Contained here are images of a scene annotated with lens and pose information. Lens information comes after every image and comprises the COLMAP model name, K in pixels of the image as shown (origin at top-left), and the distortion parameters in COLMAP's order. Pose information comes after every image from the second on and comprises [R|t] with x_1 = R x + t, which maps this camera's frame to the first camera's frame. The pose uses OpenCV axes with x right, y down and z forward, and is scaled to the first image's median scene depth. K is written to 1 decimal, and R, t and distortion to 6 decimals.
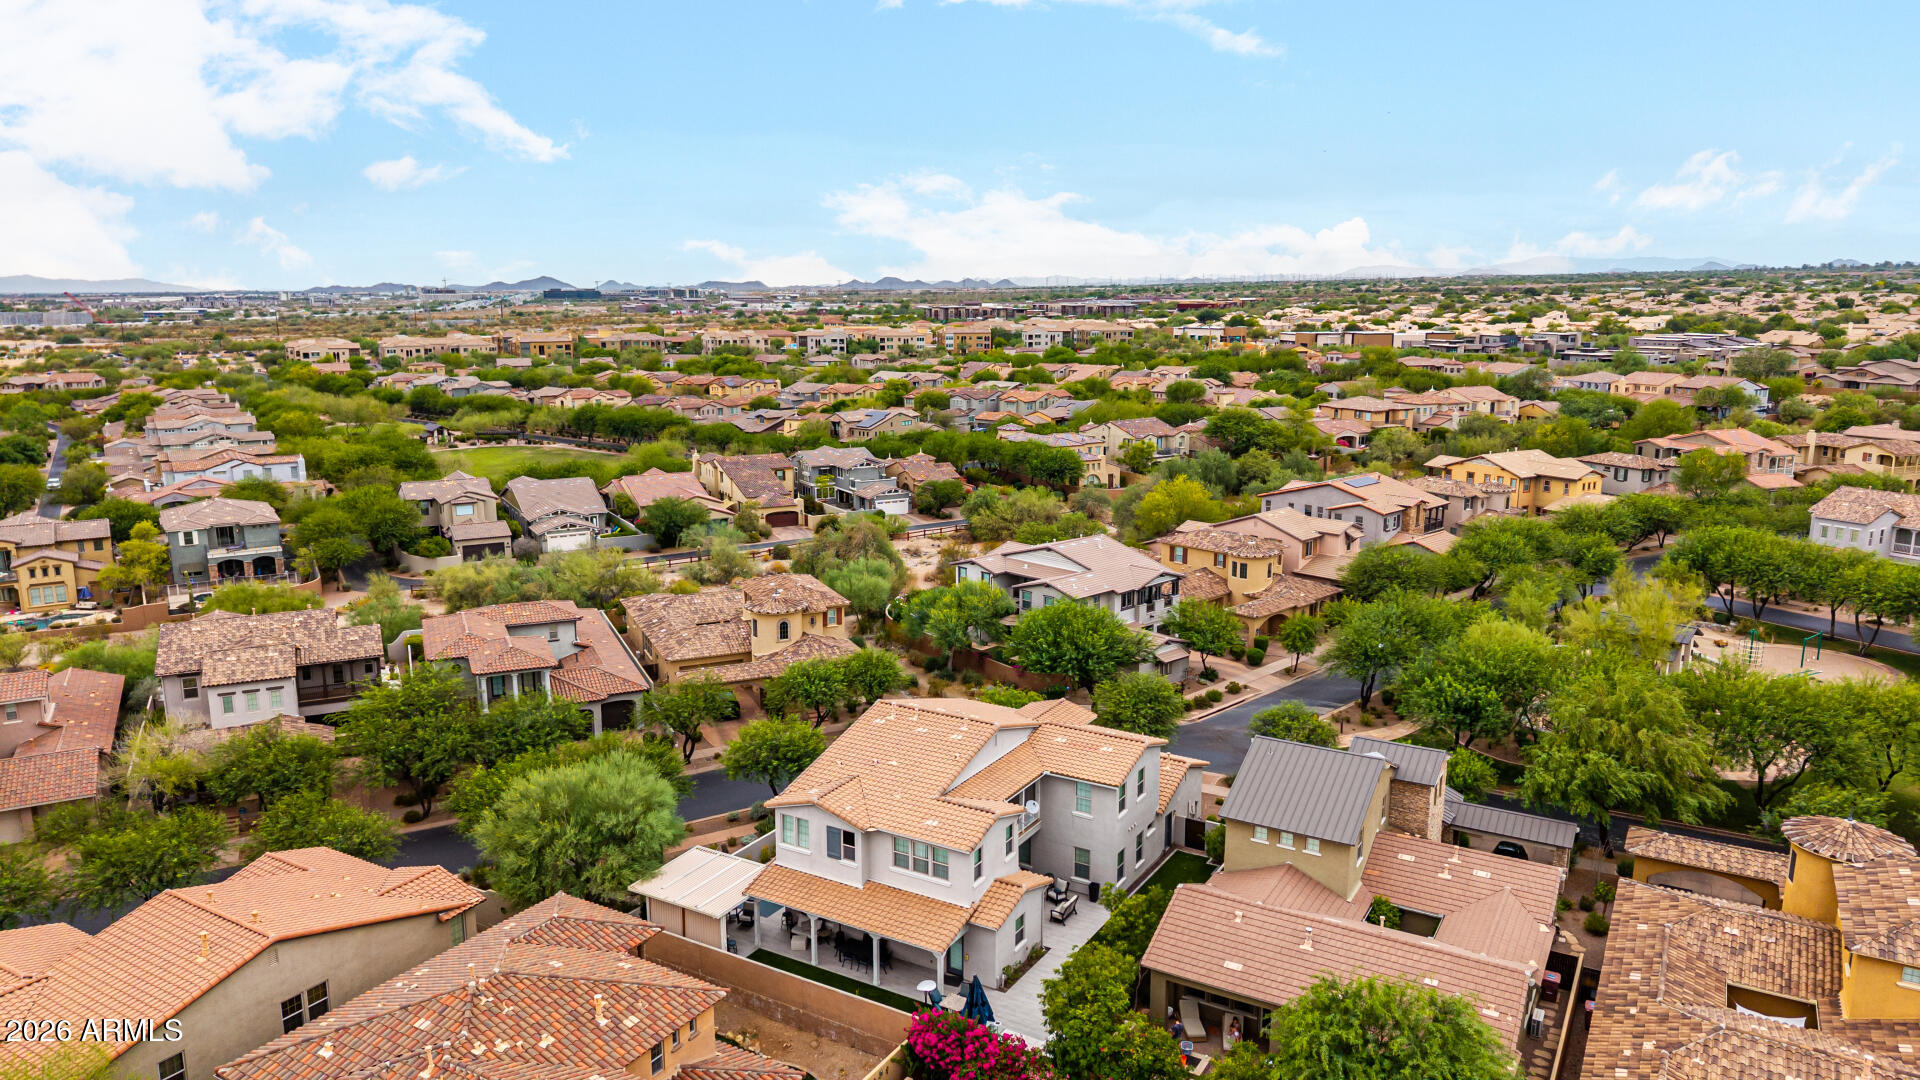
lens RADIAL K [[1275.2, 0, 956.1], [0, 1275.2, 537.1], [0, 0, 1]] dist [0.071249, -0.099296]
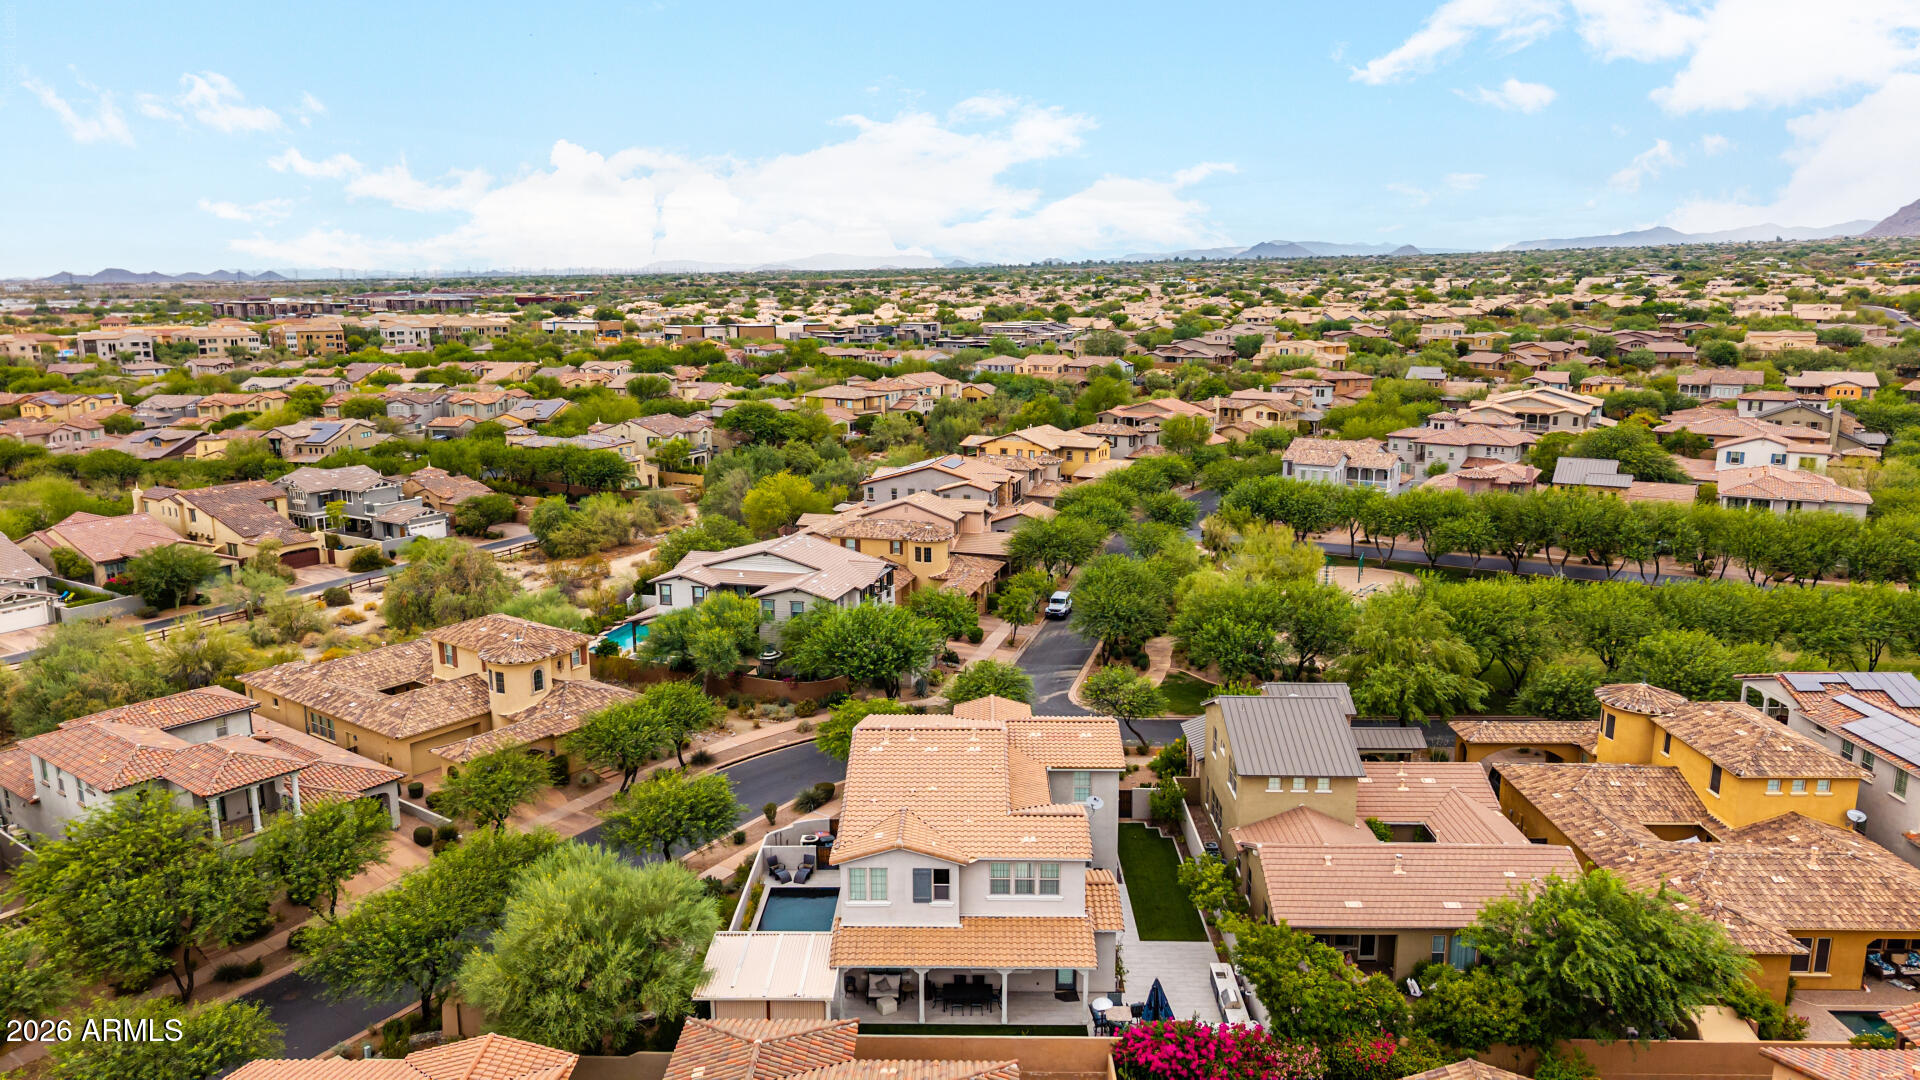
lens RADIAL K [[1275.2, 0, 956.1], [0, 1275.2, 537.1], [0, 0, 1]] dist [0.071249, -0.099296]
pose [[0.866946, -0.100547, 0.488155, -0.300296], [0.098355, 0.994693, 0.030205, -0.019501], [-0.488602, 0.021827, 0.872234, 0.115999]]
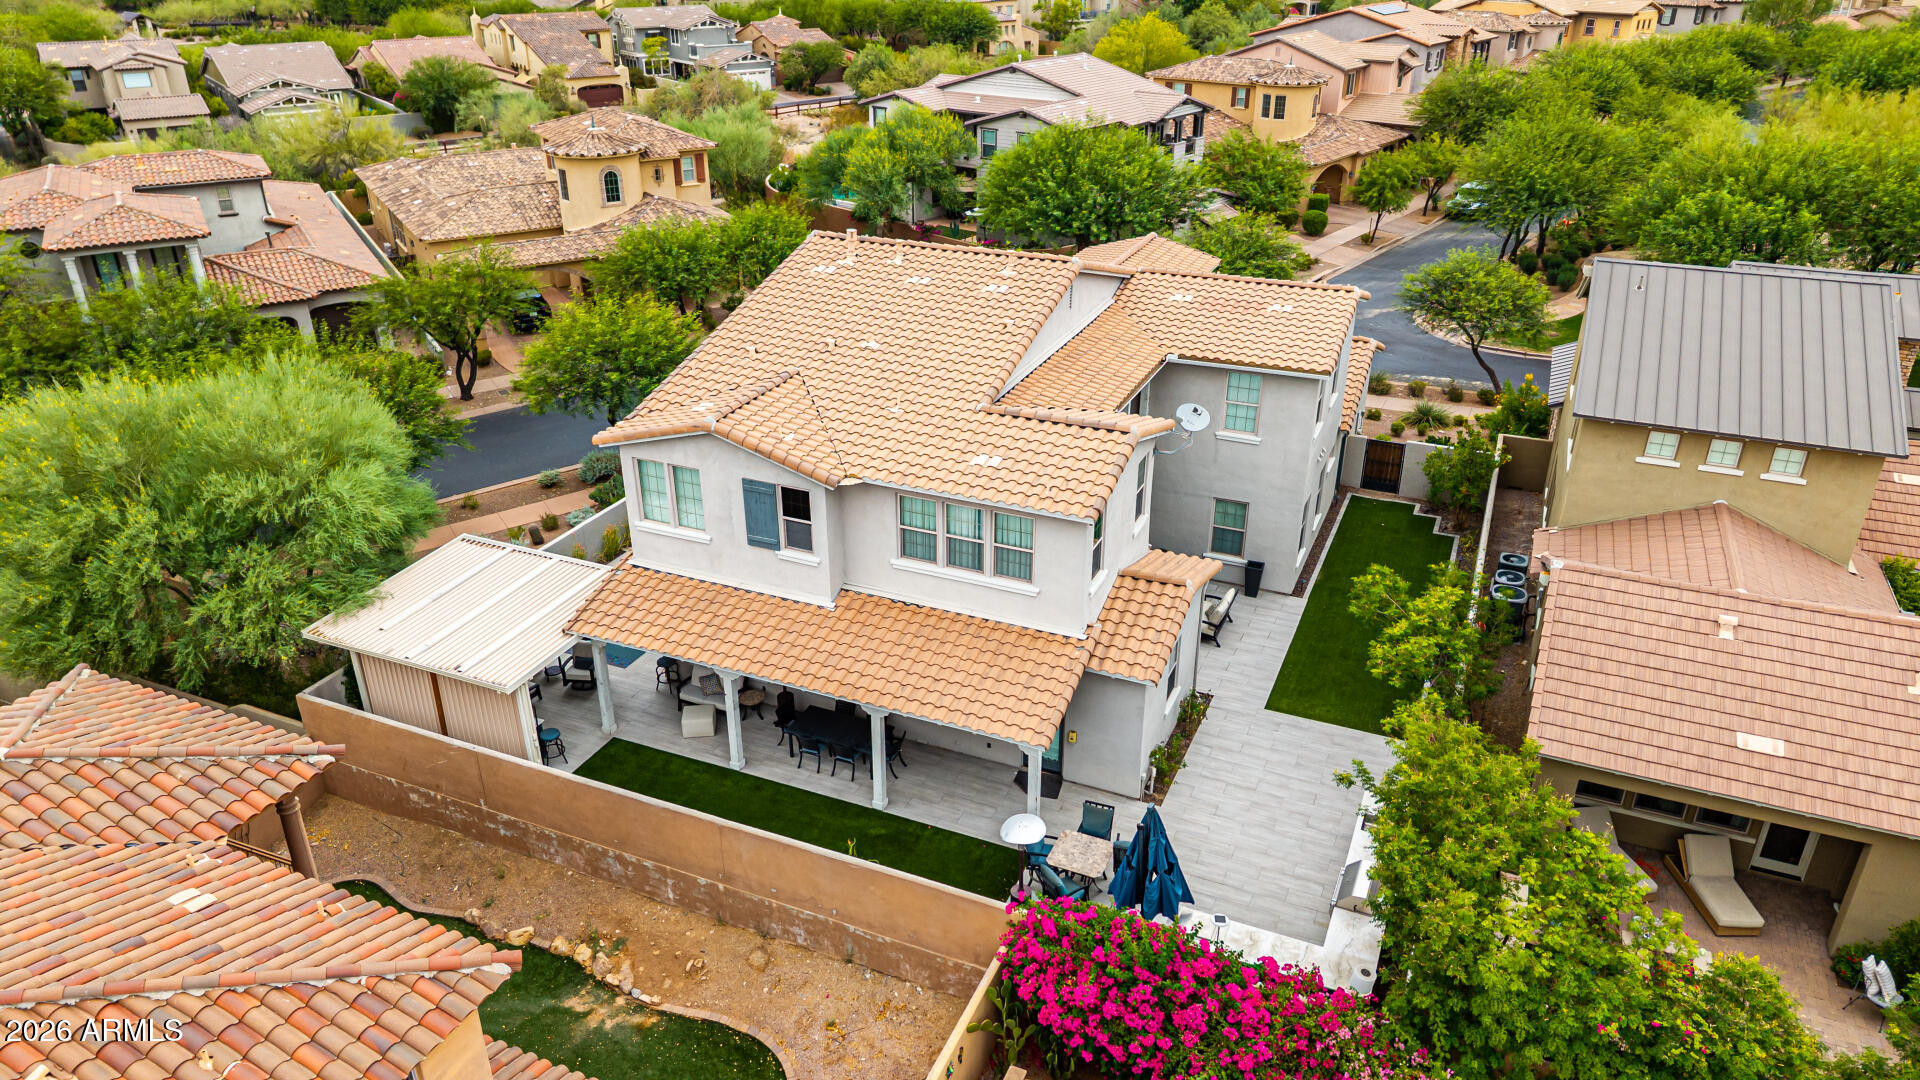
lens RADIAL K [[1280.9, 0, 954.0], [0, 1280.9, 535.1], [0, 0, 1]] dist [0.036898, -0.042256]
pose [[0.992886, -0.054499, 0.105864, -0.046386], [0.025846, 0.966549, 0.255177, 0.081106], [-0.116229, -0.250625, 0.961081, 0.341157]]
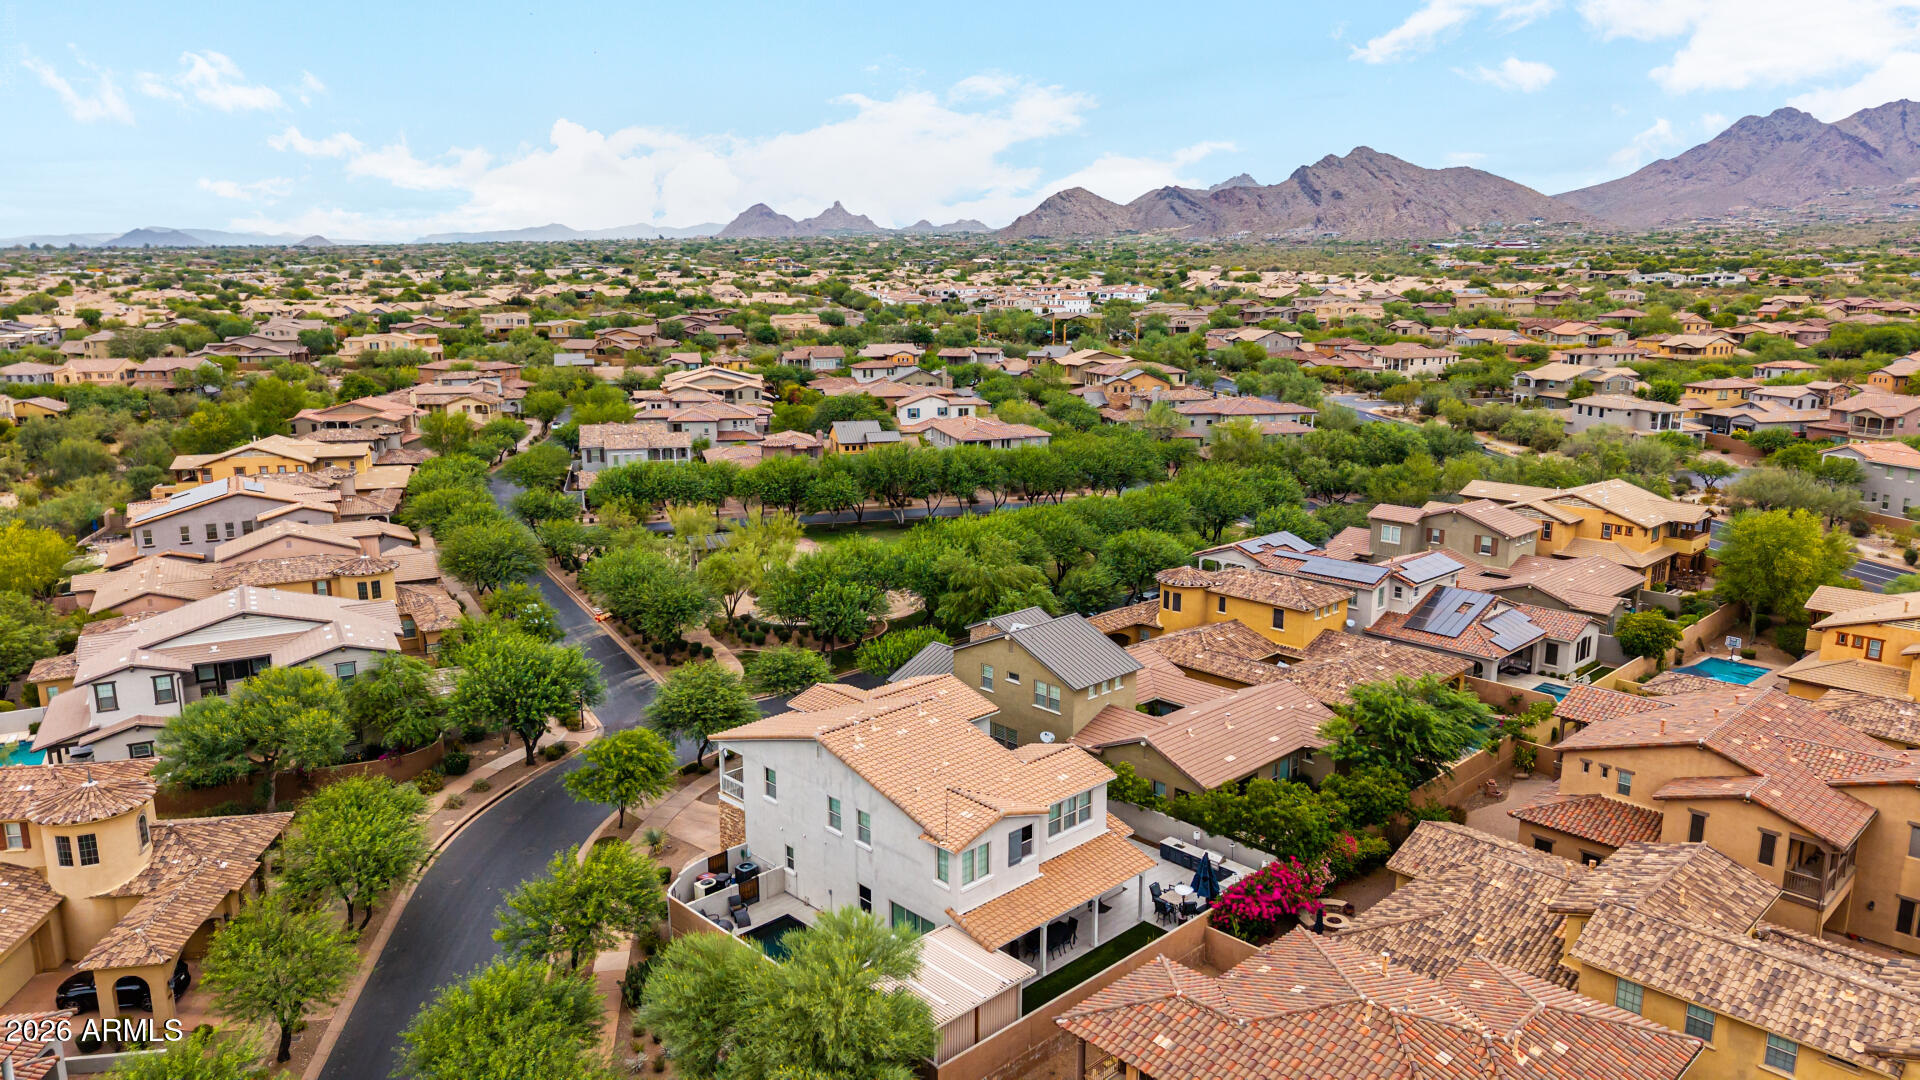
lens RADIAL K [[1275.2, 0, 956.1], [0, 1275.2, 537.1], [0, 0, 1]] dist [0.071249, -0.099296]
pose [[0.260620, -0.197390, 0.945047, -0.569633], [0.187234, 0.970625, 0.151098, -0.077067], [-0.947112, 0.137566, 0.289922, 0.451801]]
